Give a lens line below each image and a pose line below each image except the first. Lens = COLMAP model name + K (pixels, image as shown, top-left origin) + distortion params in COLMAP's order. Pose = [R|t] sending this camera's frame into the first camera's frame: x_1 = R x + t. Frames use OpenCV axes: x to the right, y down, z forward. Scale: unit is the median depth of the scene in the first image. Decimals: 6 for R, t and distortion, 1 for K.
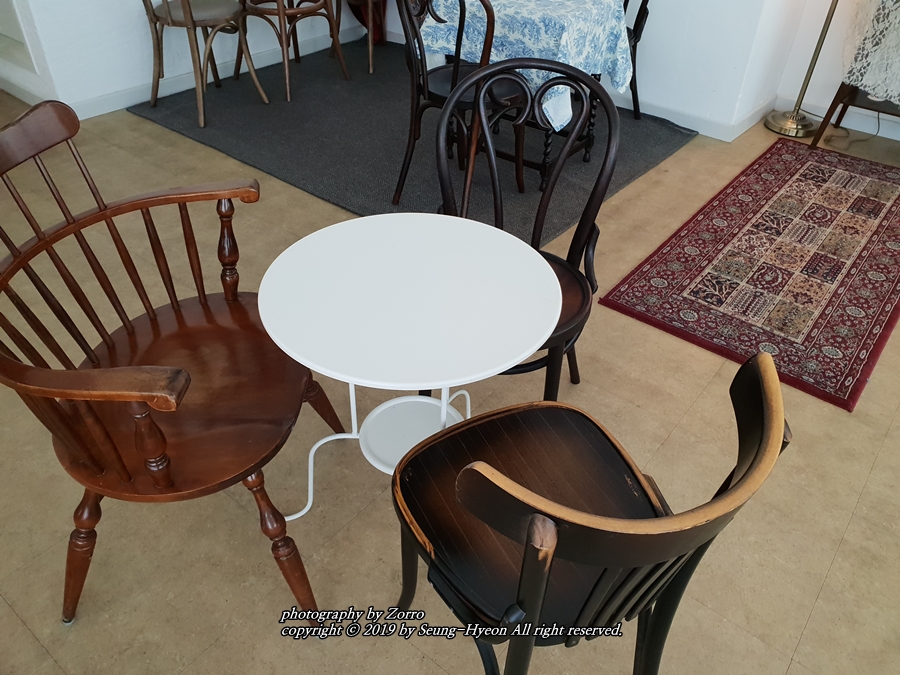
lens RADIAL K [[709.2, 0, 448.5], [0, 709.2, 333.6], [0, 0, 1]] dist [-0.076808, 0.152036]
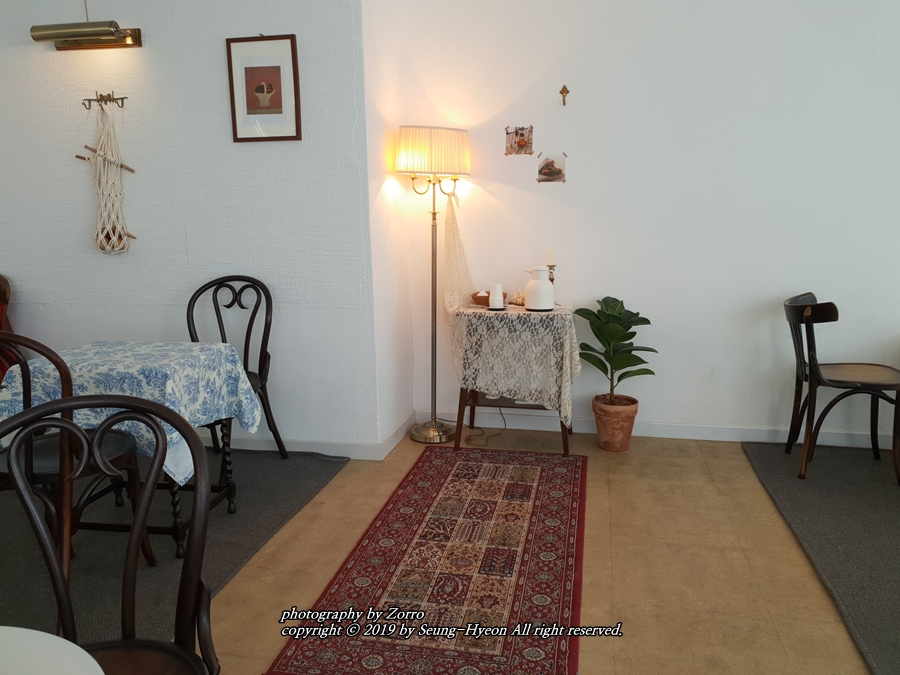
lens RADIAL K [[709.2, 0, 448.5], [0, 709.2, 333.6], [0, 0, 1]] dist [-0.076808, 0.152036]
pose [[0.897964, -0.122205, 0.422762, 0.109404], [0.309411, 0.858451, -0.409055, 0.007179], [-0.312932, 0.498124, 0.808670, 0.109324]]
